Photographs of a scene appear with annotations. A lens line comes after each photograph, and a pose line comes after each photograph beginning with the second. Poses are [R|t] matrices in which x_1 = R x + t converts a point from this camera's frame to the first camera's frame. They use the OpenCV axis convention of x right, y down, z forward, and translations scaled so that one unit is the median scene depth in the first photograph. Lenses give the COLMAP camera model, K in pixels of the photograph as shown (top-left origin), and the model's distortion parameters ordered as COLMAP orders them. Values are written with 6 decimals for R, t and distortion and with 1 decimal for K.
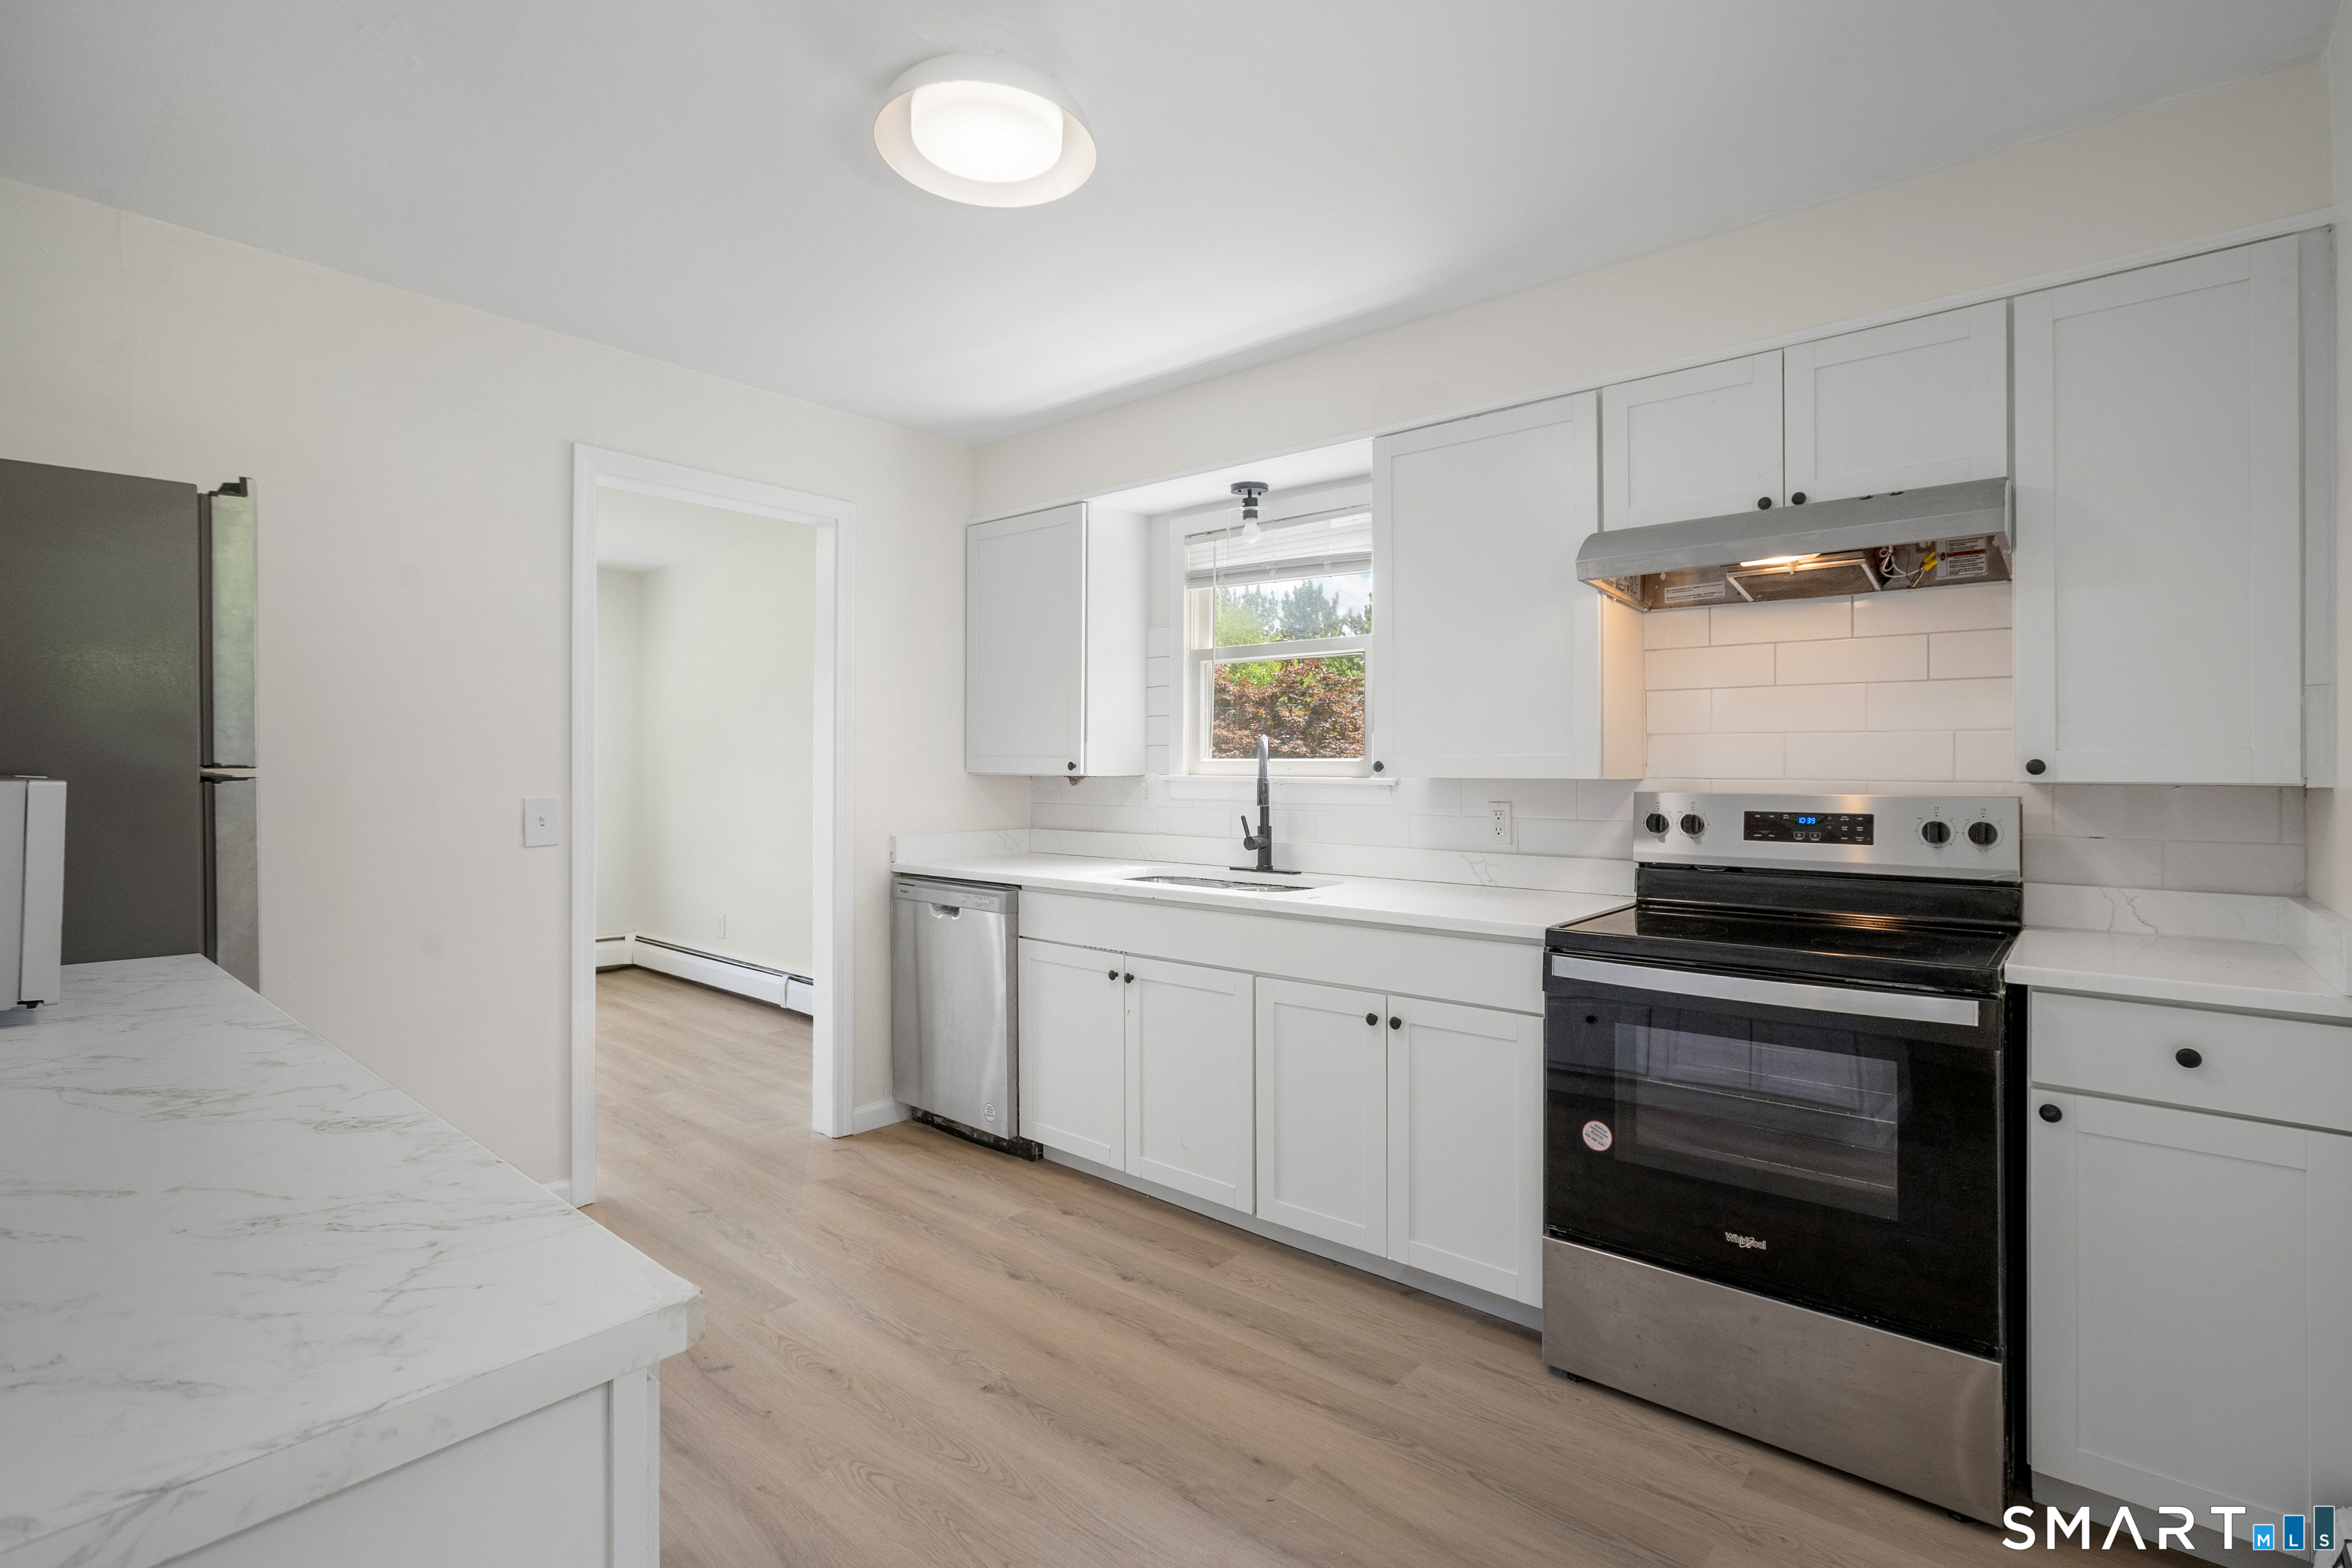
lens RADIAL K [[1103.7, 0, 1165.0], [0, 1103.7, 776.5], [0, 0, 1]] dist [0.003167, 0.000507]
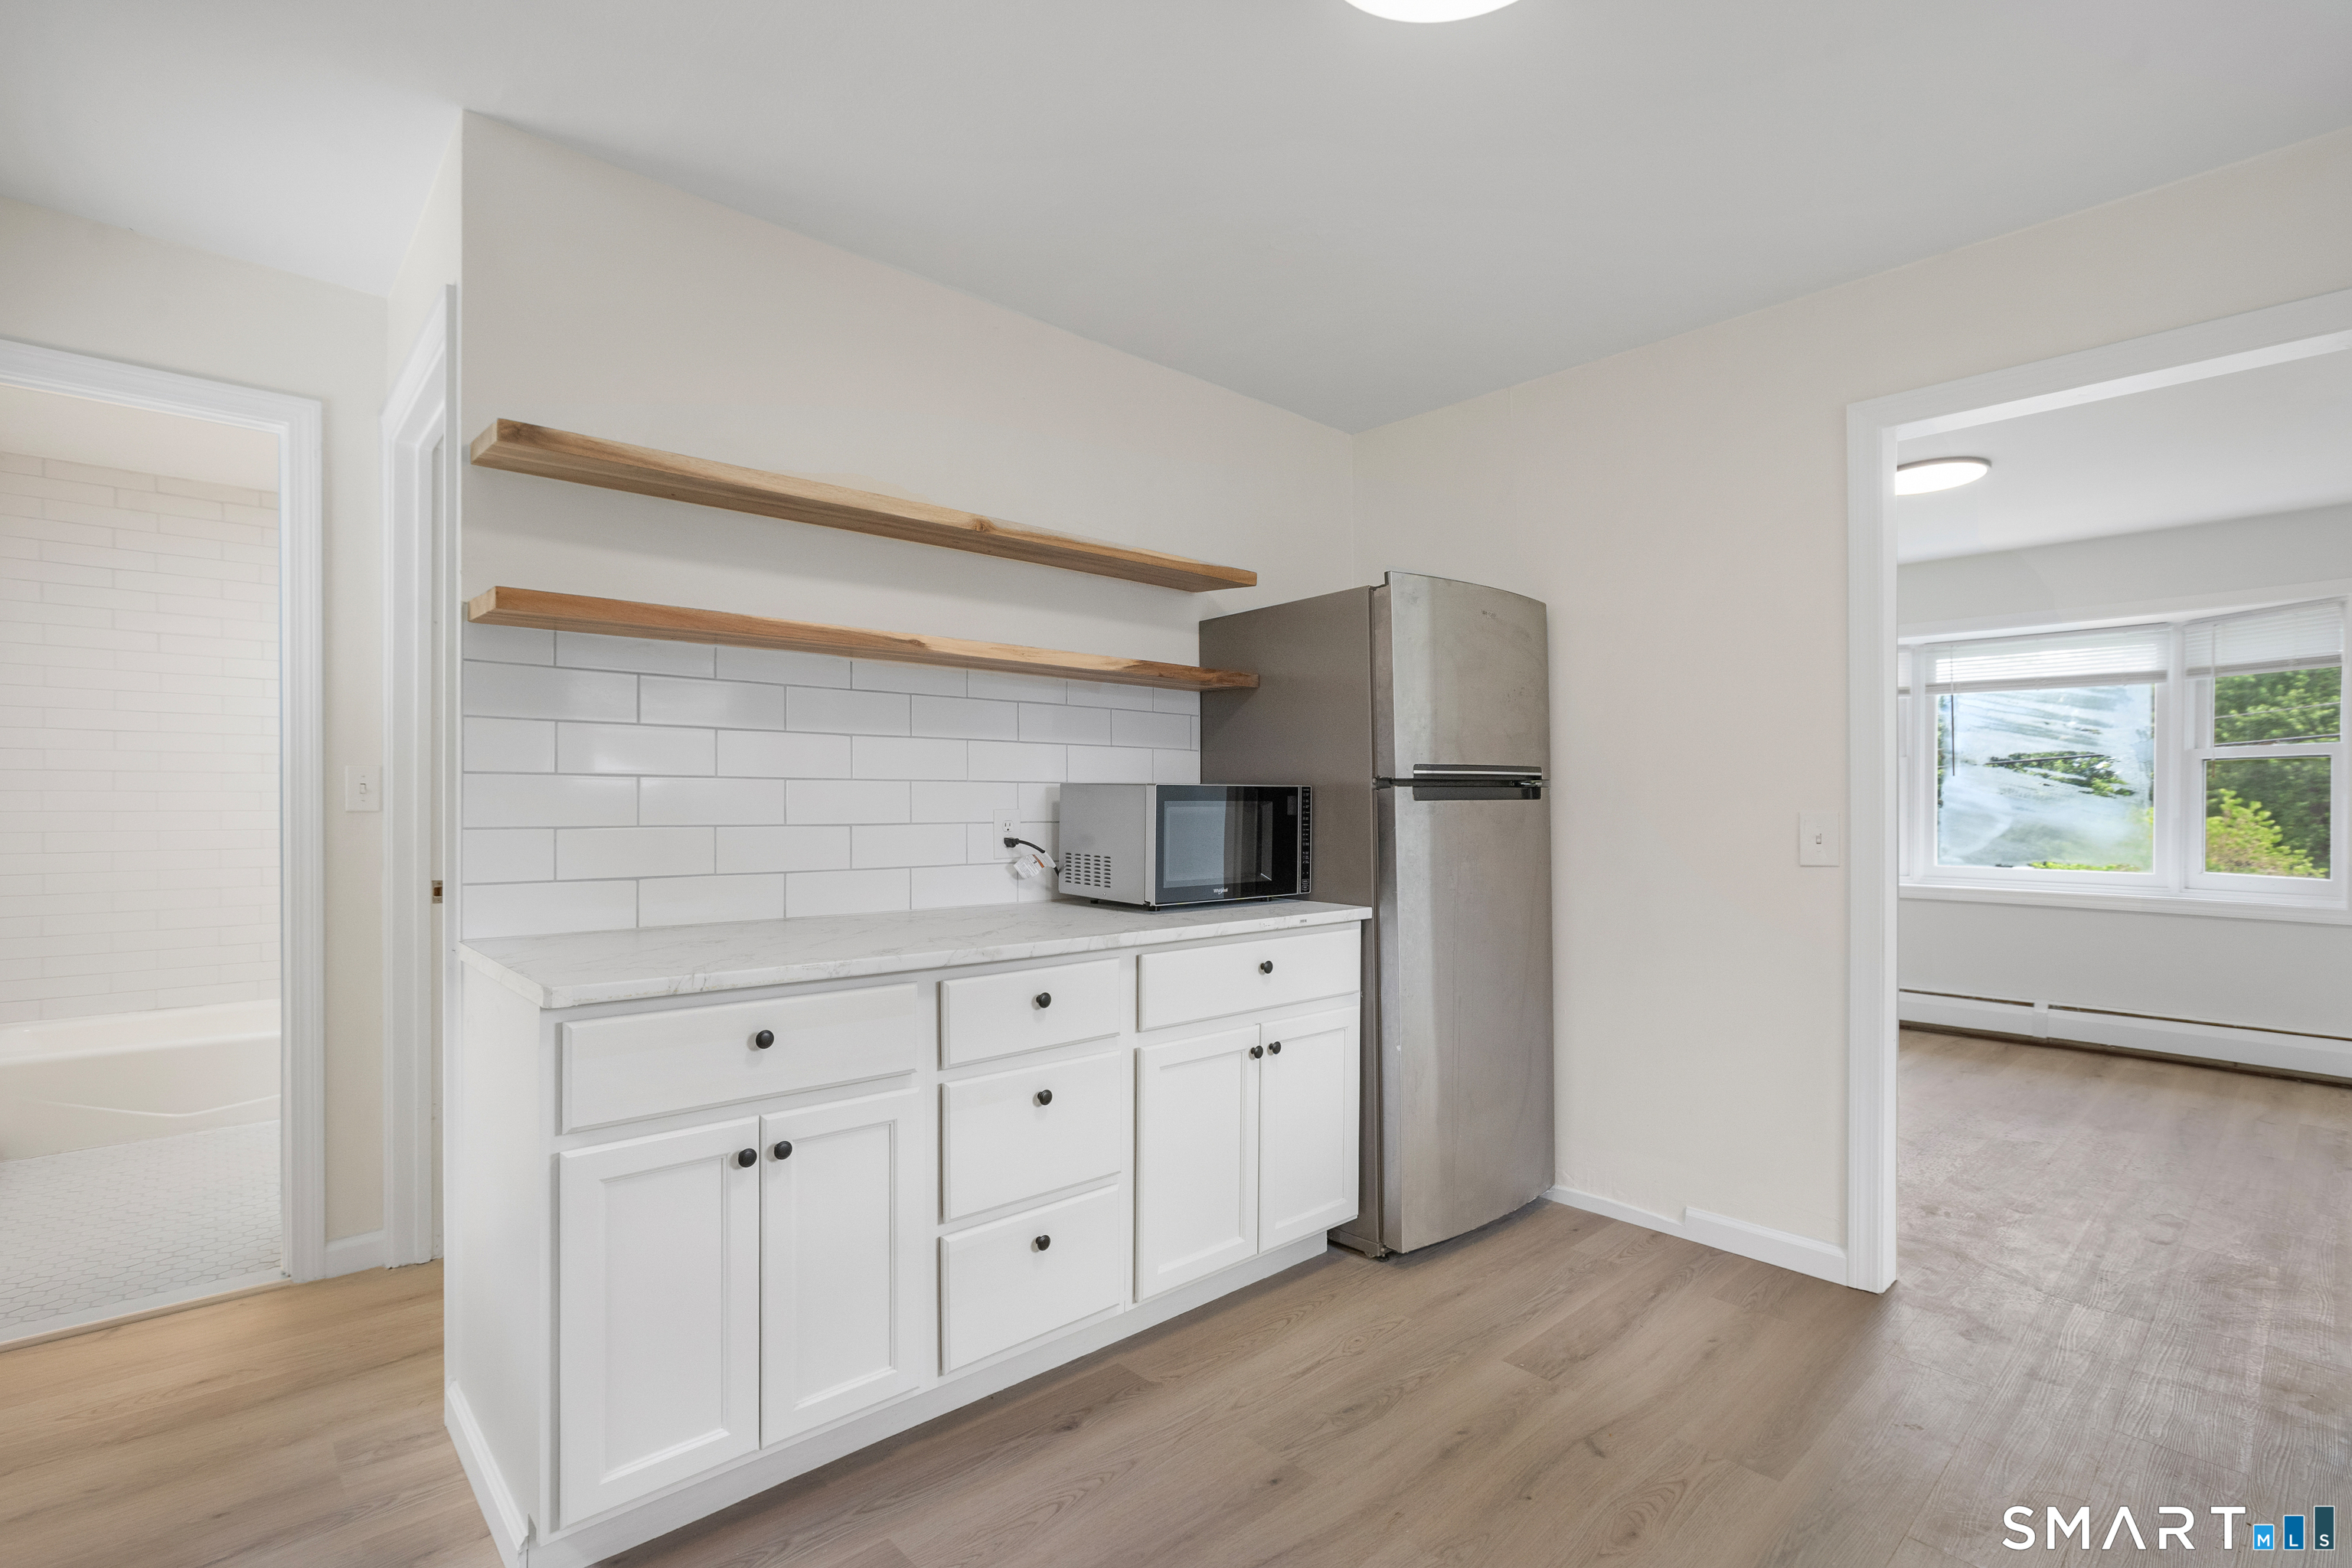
lens RADIAL K [[1103.7, 0, 1190.2], [0, 1103.7, 805.1], [0, 0, 1]] dist [0.003167, 0.000507]
pose [[-0.097980, -0.005281, -0.995174, 0.486130], [-0.009937, 0.999941, -0.004328, 0.026265], [0.995139, 0.009465, -0.098027, 0.720628]]
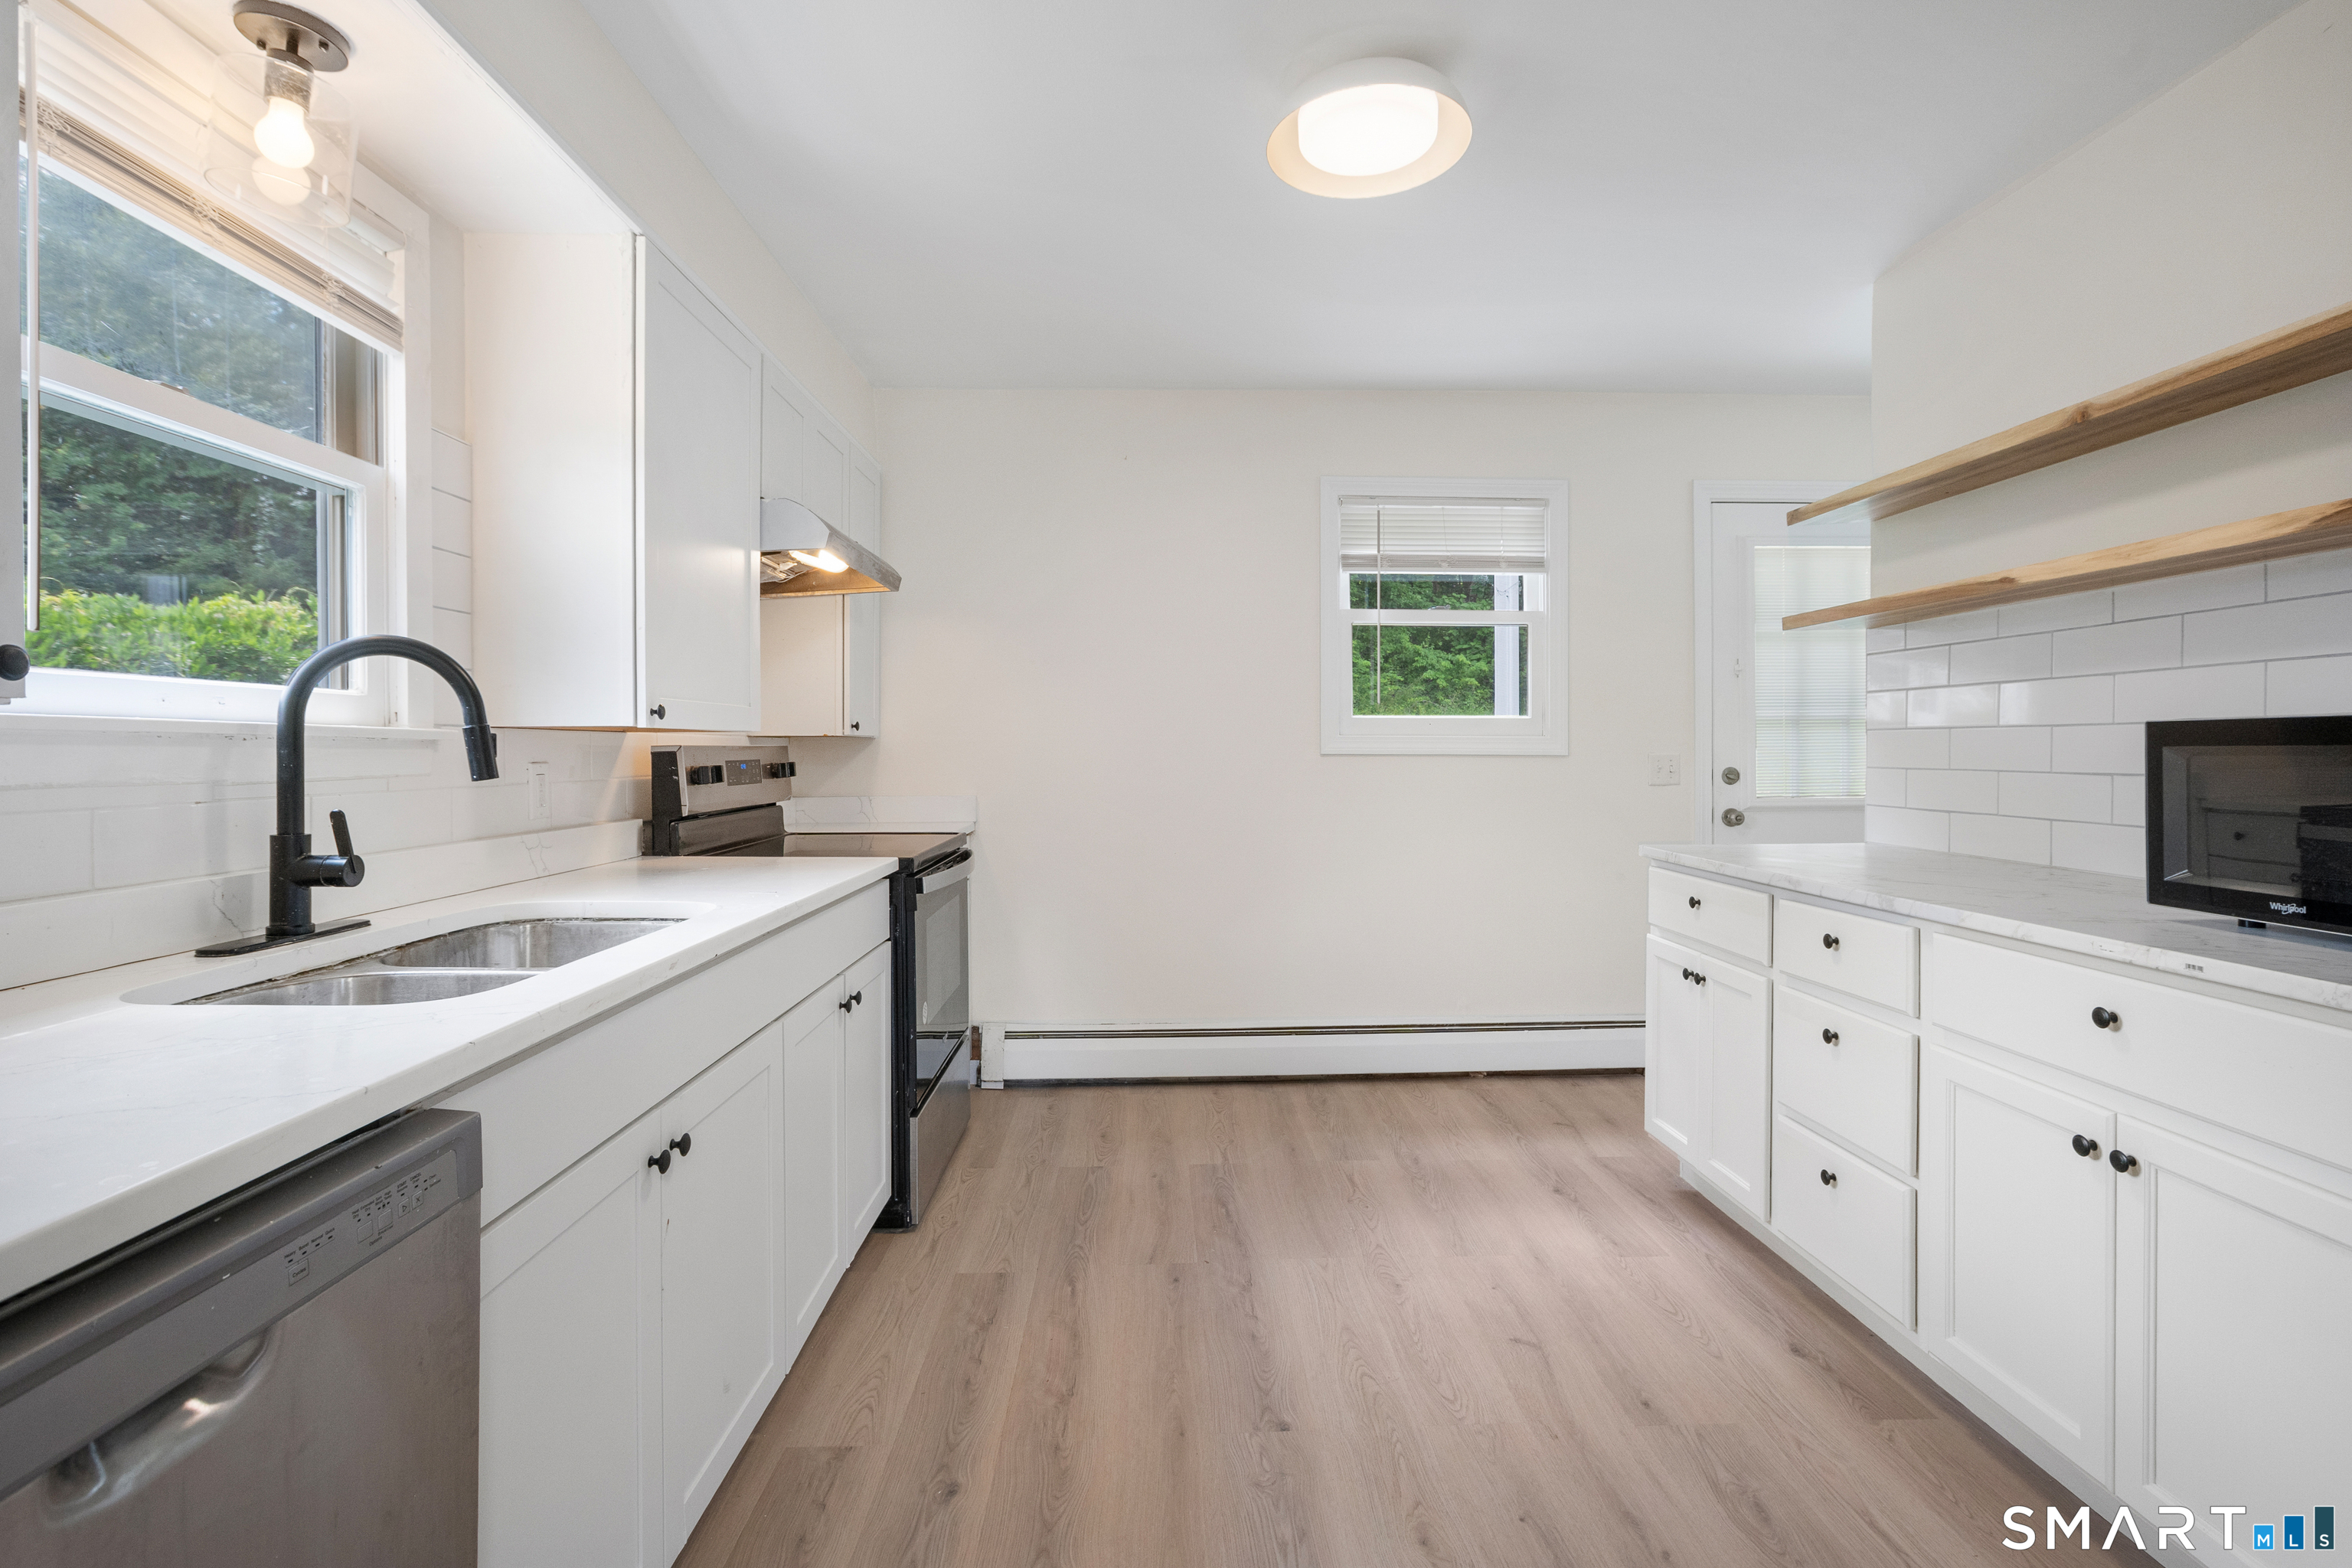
lens RADIAL K [[1103.7, 0, 1172.7], [0, 1103.7, 763.2], [0, 0, 1]] dist [0.003167, 0.000507]
pose [[-0.675407, -0.009329, 0.737386, -0.683778], [0.003278, 0.999872, 0.015652, 0.015976], [-0.737438, 0.012989, -0.675290, 1.522041]]
